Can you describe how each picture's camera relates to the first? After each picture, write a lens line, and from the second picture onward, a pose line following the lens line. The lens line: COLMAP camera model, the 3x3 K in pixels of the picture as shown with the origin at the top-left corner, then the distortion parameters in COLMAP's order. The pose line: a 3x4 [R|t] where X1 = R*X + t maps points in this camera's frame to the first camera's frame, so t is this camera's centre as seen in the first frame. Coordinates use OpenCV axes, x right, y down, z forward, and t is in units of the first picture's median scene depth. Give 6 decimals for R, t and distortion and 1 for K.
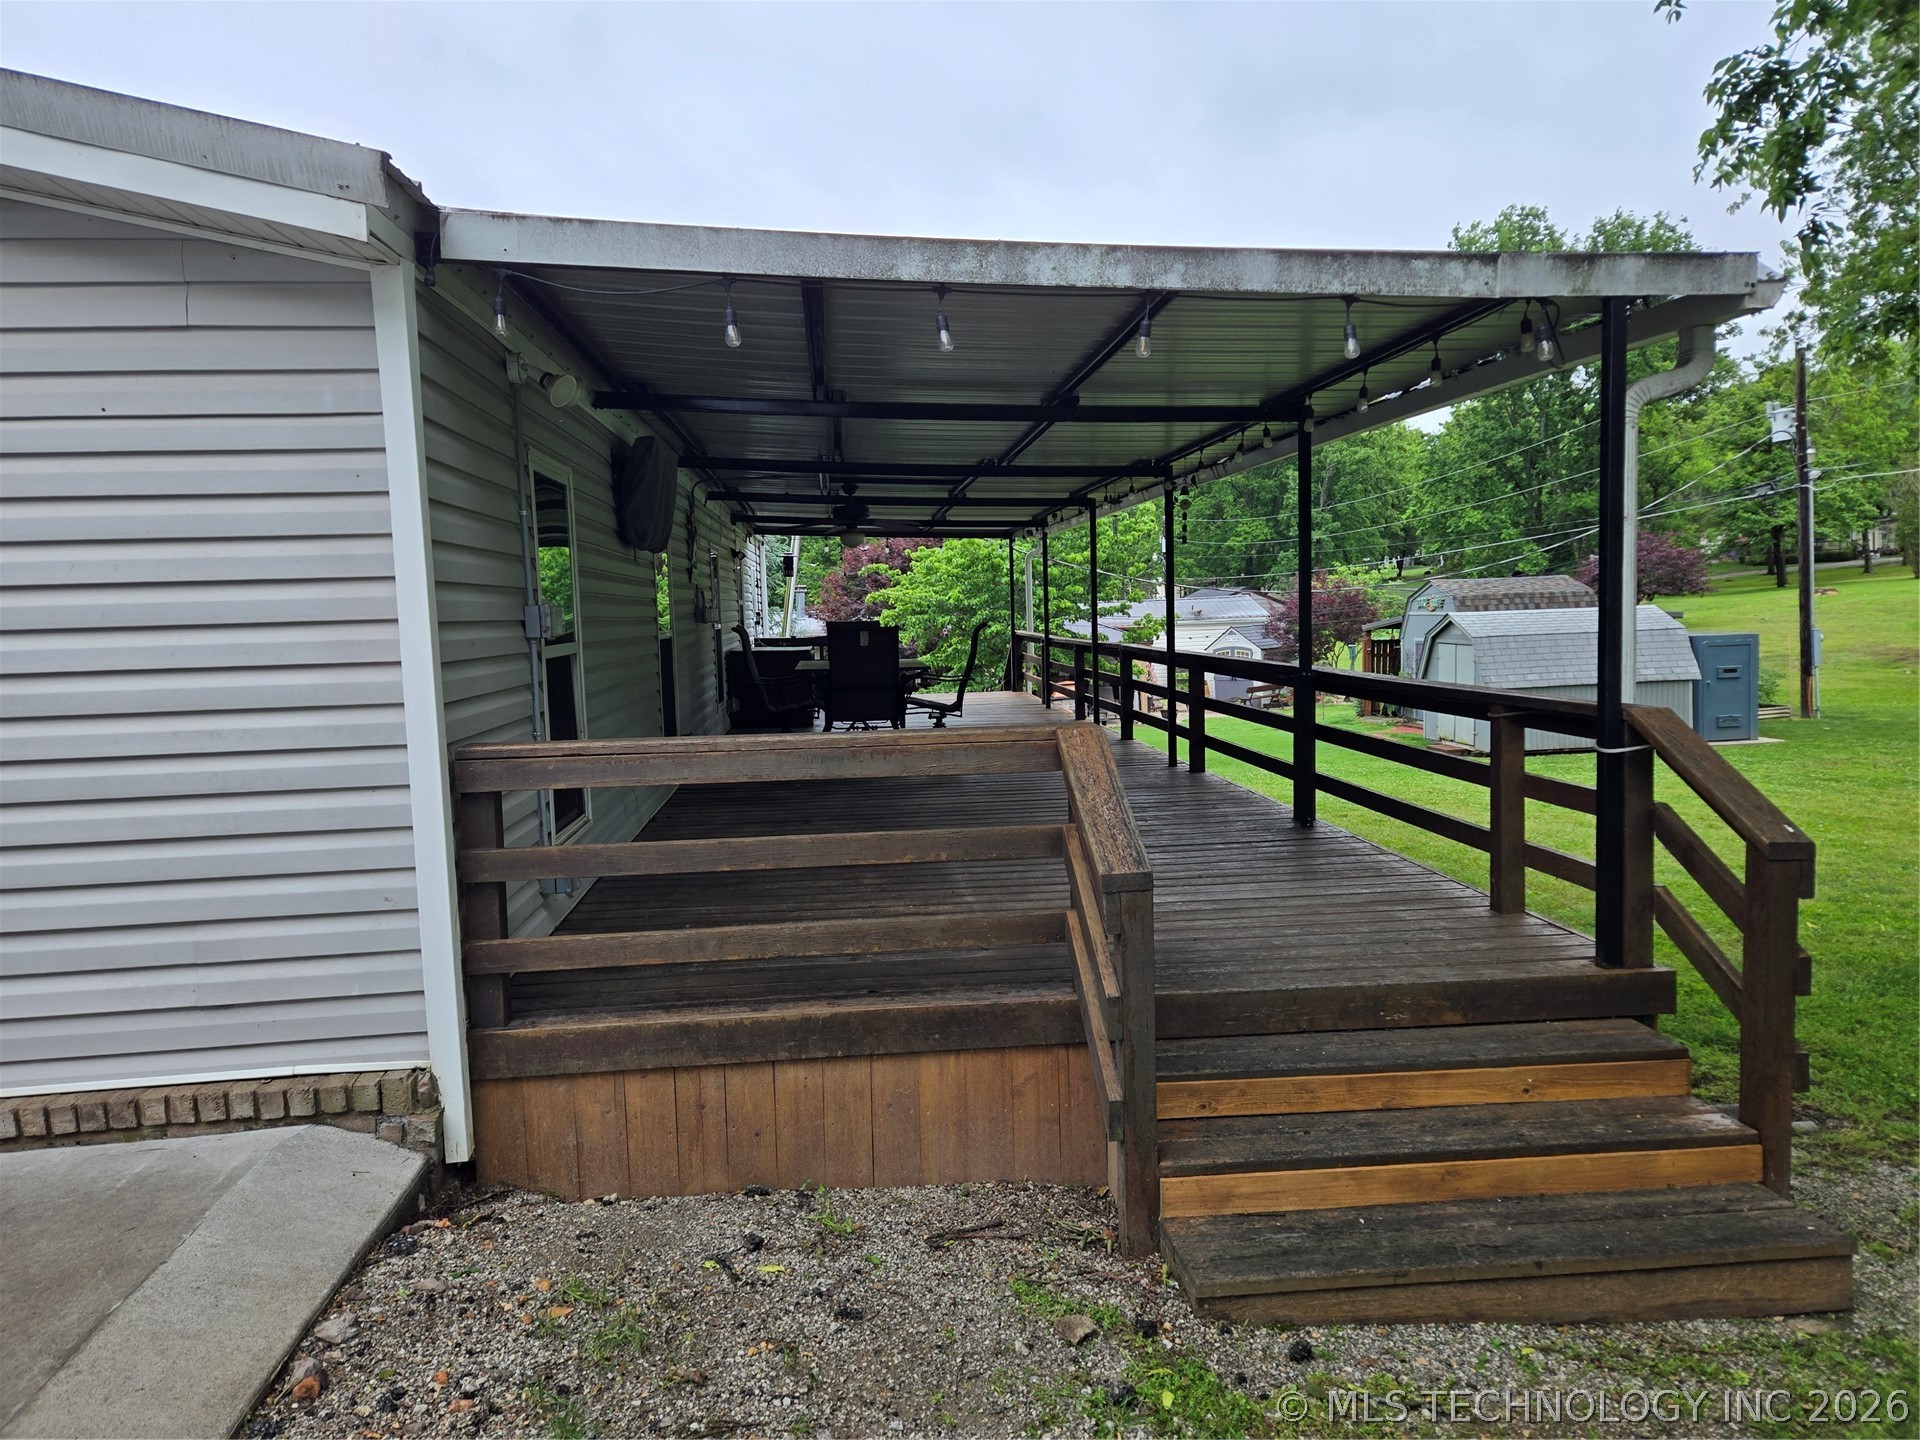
lens RADIAL K [[1292.6, 0, 960.0], [0, 1292.6, 720.0], [0, 0, 1]] dist [0.003945, 0.001926]
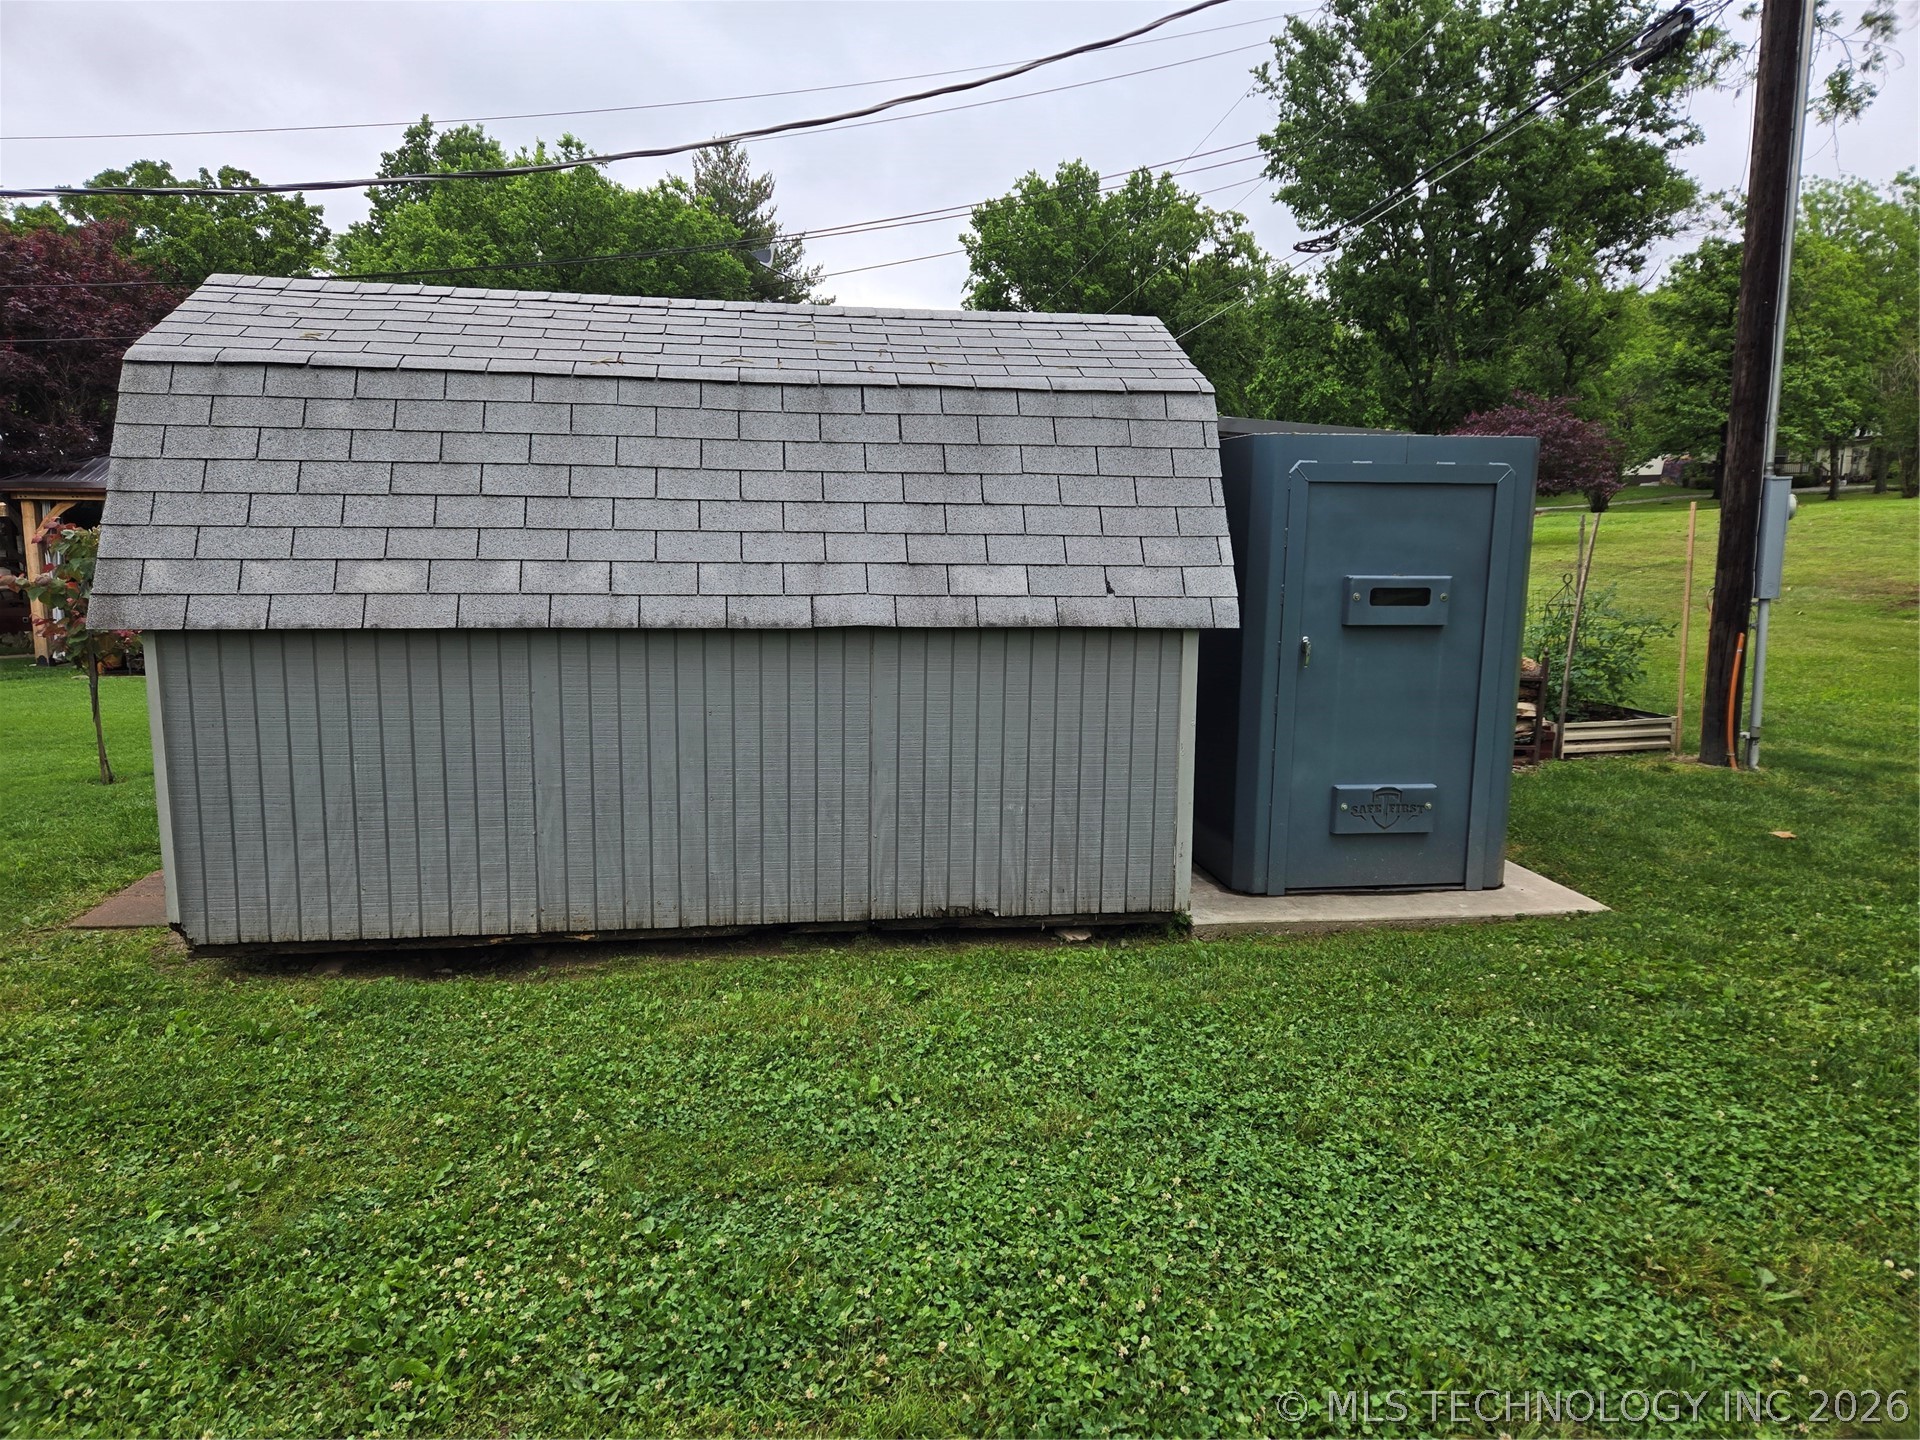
lens RADIAL K [[1289.2, 0, 960.0], [0, 1289.2, 720.0], [0, 0, 1]] dist [0.080405, -0.073303]
pose [[0.998101, 0.044061, 0.043058, 0.299131], [-0.047017, 0.996422, 0.070227, -0.016912], [-0.039809, -0.072118, 0.996601, 0.454470]]
